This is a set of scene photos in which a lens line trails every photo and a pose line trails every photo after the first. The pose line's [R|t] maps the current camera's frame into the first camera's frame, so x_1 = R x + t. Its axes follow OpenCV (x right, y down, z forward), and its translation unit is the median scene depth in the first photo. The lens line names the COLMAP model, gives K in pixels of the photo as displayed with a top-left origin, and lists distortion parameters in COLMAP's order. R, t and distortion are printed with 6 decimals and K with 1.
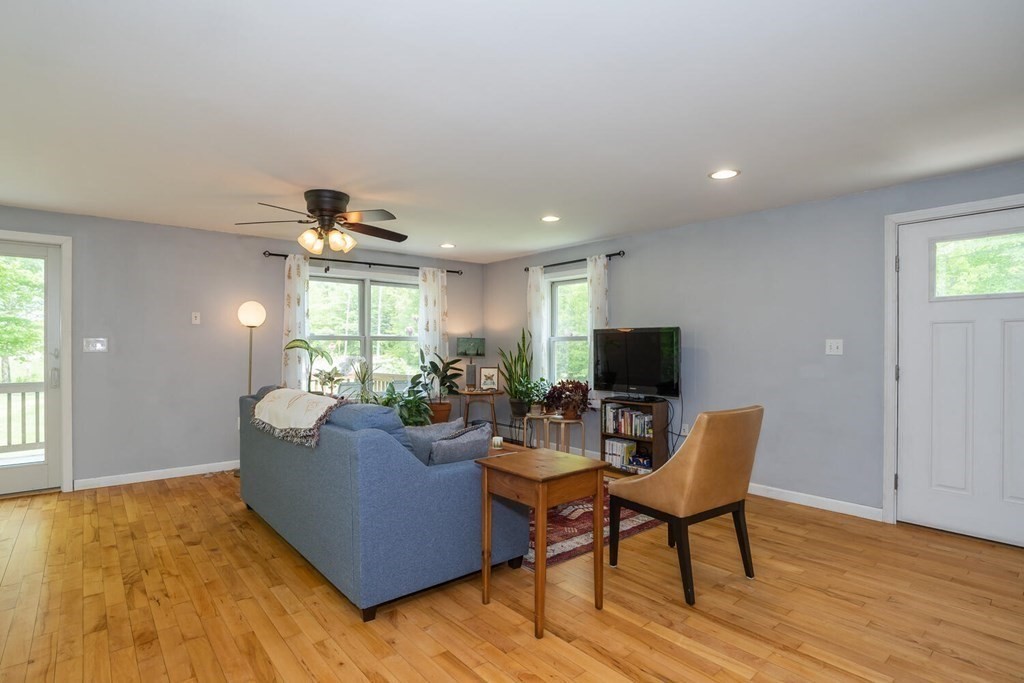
lens RADIAL K [[516.7, 0, 501.8], [0, 516.7, 347.8], [0, 0, 1]] dist [-0.061545, 0.022938]
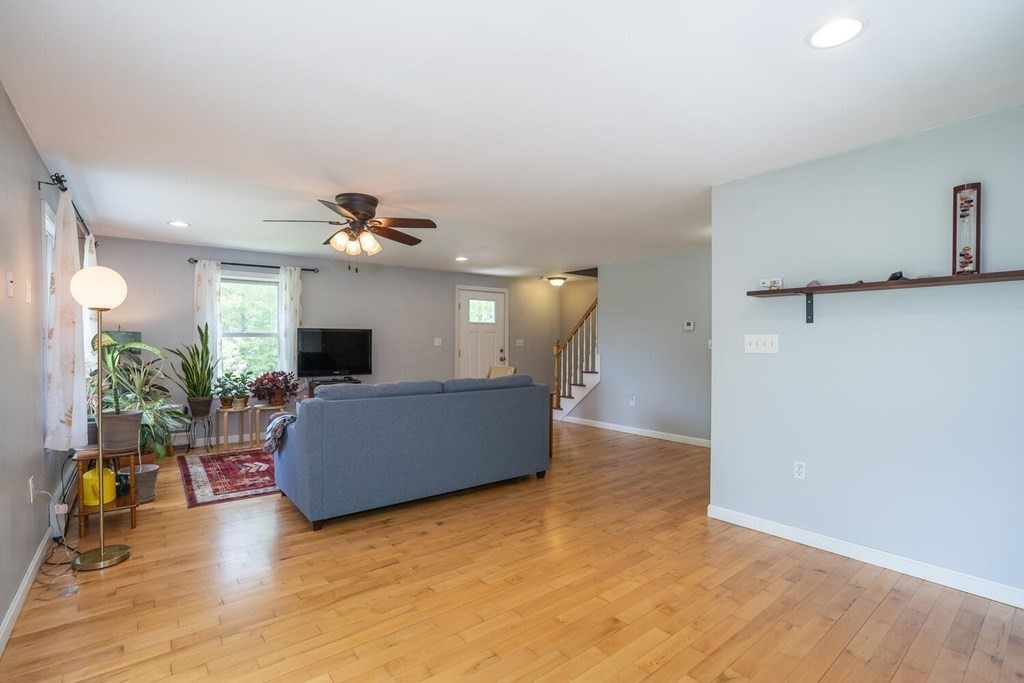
lens RADIAL K [[477.9, 0, 510.2], [0, 477.9, 346.7], [0, 0, 1]] dist [-0.025727, 0.000203]
pose [[0.018480, -0.012371, 0.999753, -0.940025], [0.001942, 0.999922, 0.012337, -0.004444], [-0.999827, 0.001713, 0.018502, 0.472814]]
